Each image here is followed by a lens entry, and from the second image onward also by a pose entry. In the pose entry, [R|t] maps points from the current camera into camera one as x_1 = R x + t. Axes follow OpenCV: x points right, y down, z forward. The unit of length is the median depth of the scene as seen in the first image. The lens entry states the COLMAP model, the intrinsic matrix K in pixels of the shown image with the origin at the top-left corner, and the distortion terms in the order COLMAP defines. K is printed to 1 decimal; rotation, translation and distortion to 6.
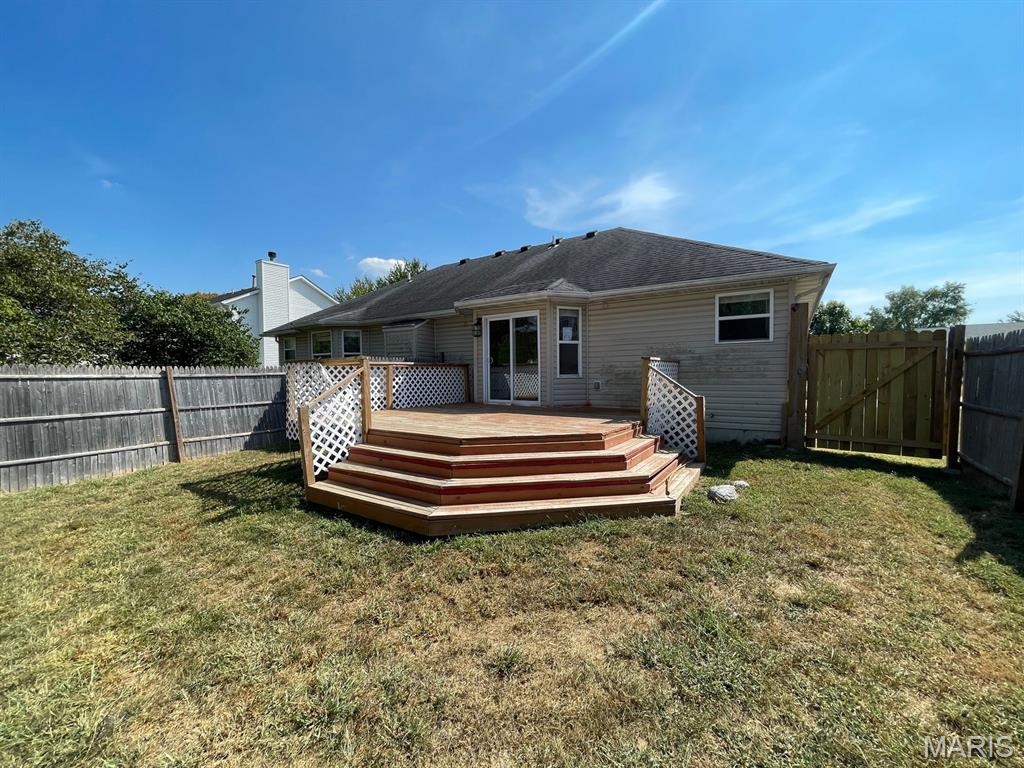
lens RADIAL K [[414.3, 0, 512.5], [0, 414.3, 389.1], [0, 0, 1]] dist [-0.000978, 0.000628]
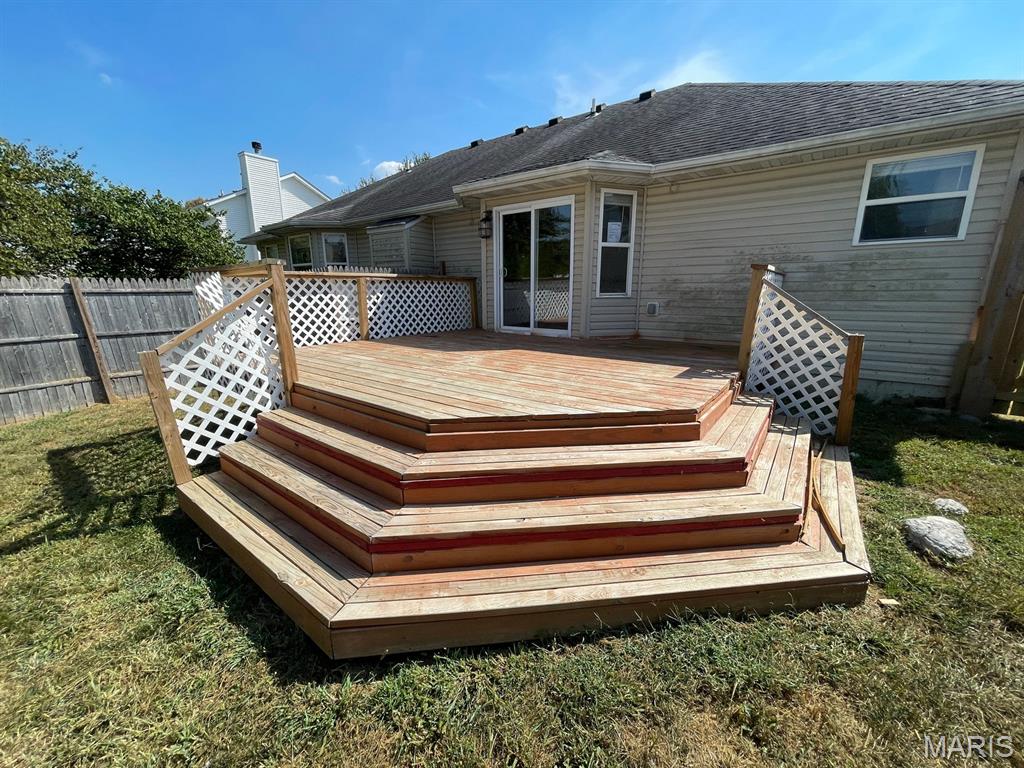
lens RADIAL K [[414.3, 0, 512.7], [0, 414.3, 388.1], [0, 0, 1]] dist [-0.000978, 0.000628]
pose [[0.998458, 0.019618, -0.051934, 0.005244], [-0.009131, 0.980774, 0.194935, -0.012766], [0.054760, -0.194160, 0.979440, 0.284742]]
